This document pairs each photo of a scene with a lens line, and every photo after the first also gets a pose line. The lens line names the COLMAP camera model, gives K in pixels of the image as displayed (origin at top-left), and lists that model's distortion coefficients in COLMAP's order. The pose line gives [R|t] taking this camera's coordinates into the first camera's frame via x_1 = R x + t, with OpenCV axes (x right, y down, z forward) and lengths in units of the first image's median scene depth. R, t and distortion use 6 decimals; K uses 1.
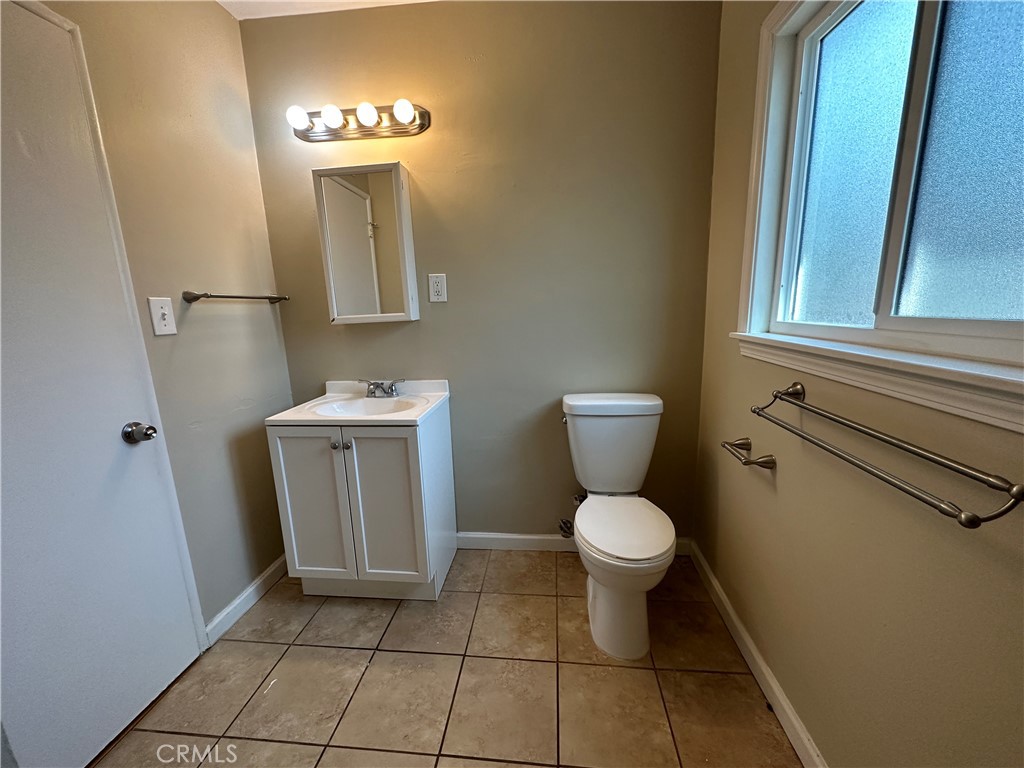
lens RADIAL K [[409.9, 0, 511.8], [0, 409.9, 386.6], [0, 0, 1]] dist [-0.001621, -0.000097]
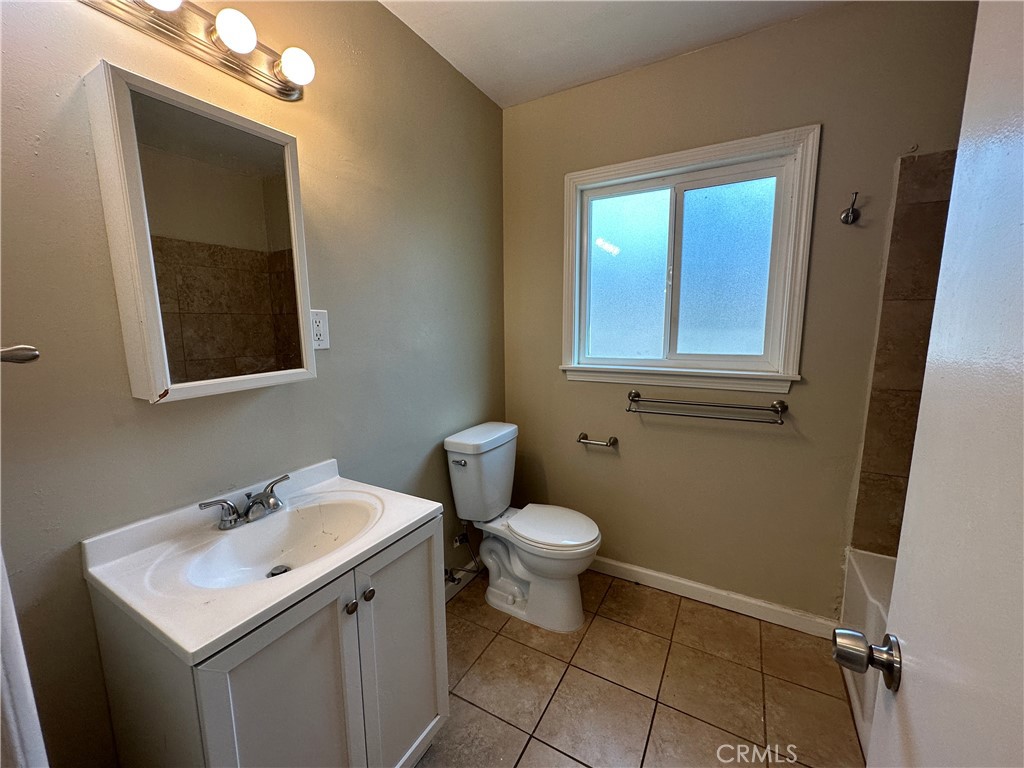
lens RADIAL K [[409.9, 0, 511.8], [0, 409.9, 386.6], [0, 0, 1]] dist [-0.001621, -0.000097]
pose [[0.404504, -0.111021, 0.907772, -0.823636], [0.177990, 0.983181, 0.040930, -0.140061], [-0.897048, 0.145018, 0.417461, 0.519459]]
